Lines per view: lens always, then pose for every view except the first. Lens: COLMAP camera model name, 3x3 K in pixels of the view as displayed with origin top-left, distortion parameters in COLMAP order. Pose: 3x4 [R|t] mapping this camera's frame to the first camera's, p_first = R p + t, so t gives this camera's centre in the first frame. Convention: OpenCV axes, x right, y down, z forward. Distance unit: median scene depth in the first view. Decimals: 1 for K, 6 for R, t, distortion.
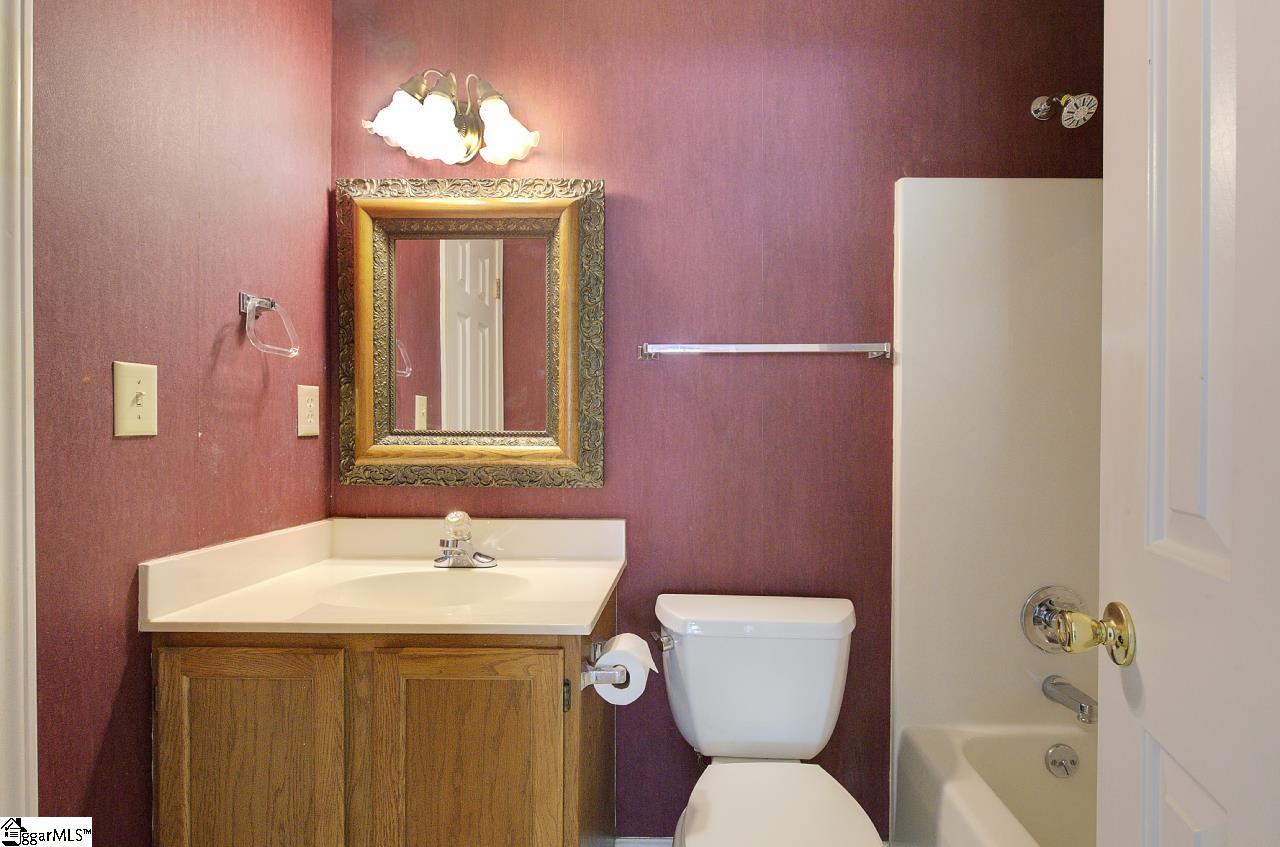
lens RADIAL K [[576.8, 0, 643.3], [0, 576.8, 436.4], [0, 0, 1]] dist [0.000596, 0.001931]
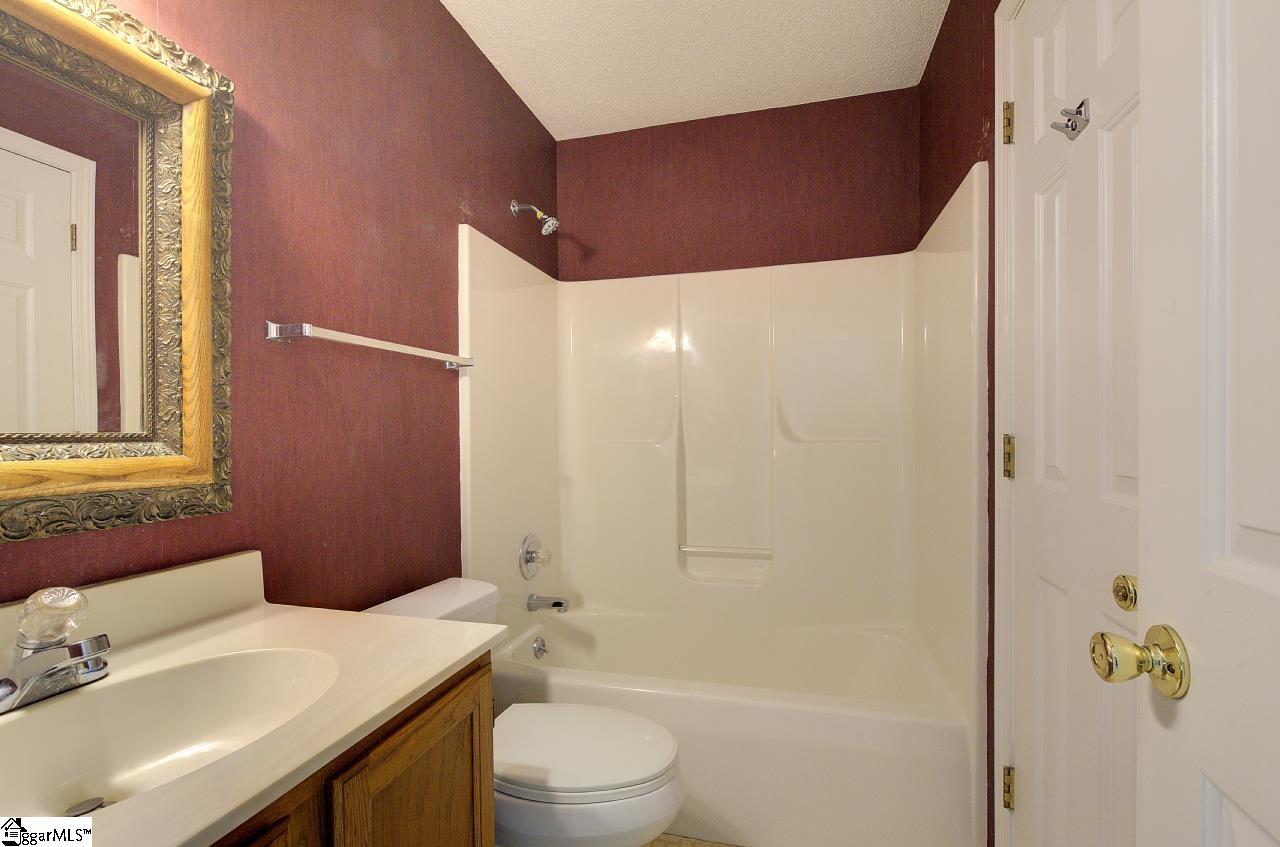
lens RADIAL K [[569.3, 0, 643.2], [0, 569.3, 430.8], [0, 0, 1]] dist [0.000622, 0.000309]
pose [[0.265498, -0.003213, 0.964106, -0.627898], [0.010448, 0.999945, 0.000455, -0.005550], [-0.964055, 0.009952, 0.265517, 0.329501]]
